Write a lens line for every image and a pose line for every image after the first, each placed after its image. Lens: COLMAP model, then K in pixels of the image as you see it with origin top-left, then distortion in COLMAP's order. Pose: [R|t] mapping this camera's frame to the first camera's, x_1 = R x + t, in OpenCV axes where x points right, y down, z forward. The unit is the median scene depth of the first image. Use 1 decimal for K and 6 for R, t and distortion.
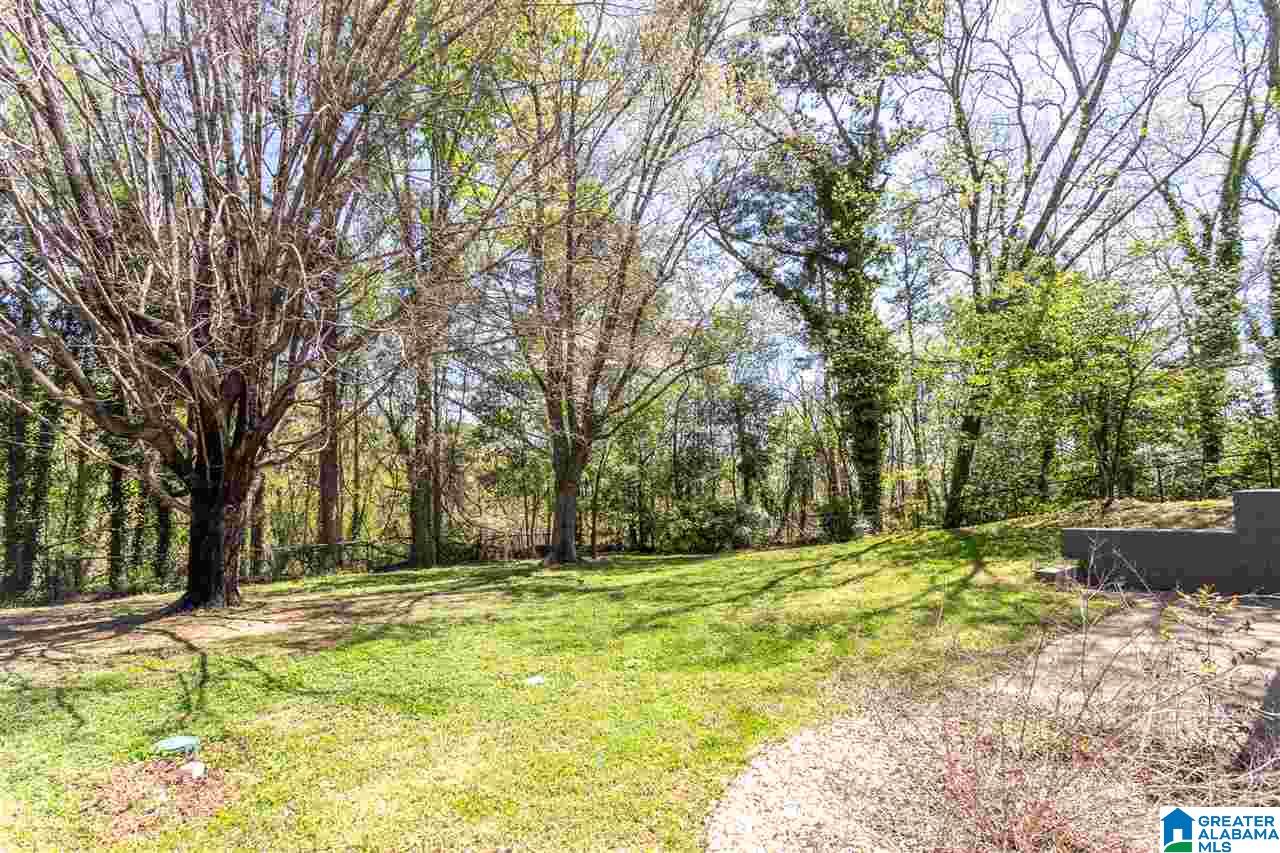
lens RADIAL K [[622.7, 0, 643.3], [0, 622.7, 409.9], [0, 0, 1]] dist [-0.000598, 0.015995]
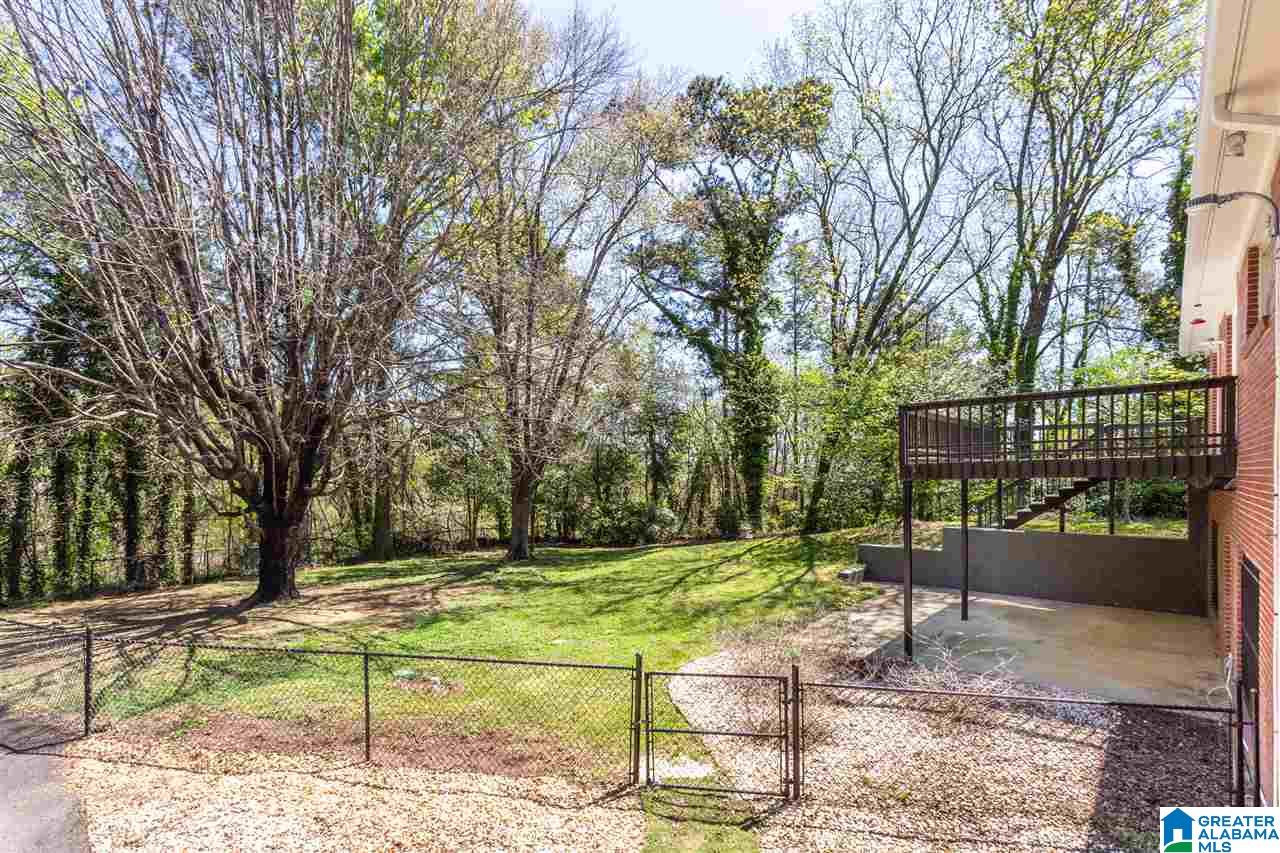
lens RADIAL K [[622.7, 0, 643.3], [0, 622.7, 409.9], [0, 0, 1]] dist [-0.000598, 0.015995]
pose [[0.987419, 0.032931, 0.154659, -0.060015], [-0.038328, 0.998751, 0.032040, -0.081707], [-0.153410, -0.037564, 0.987448, -0.211955]]
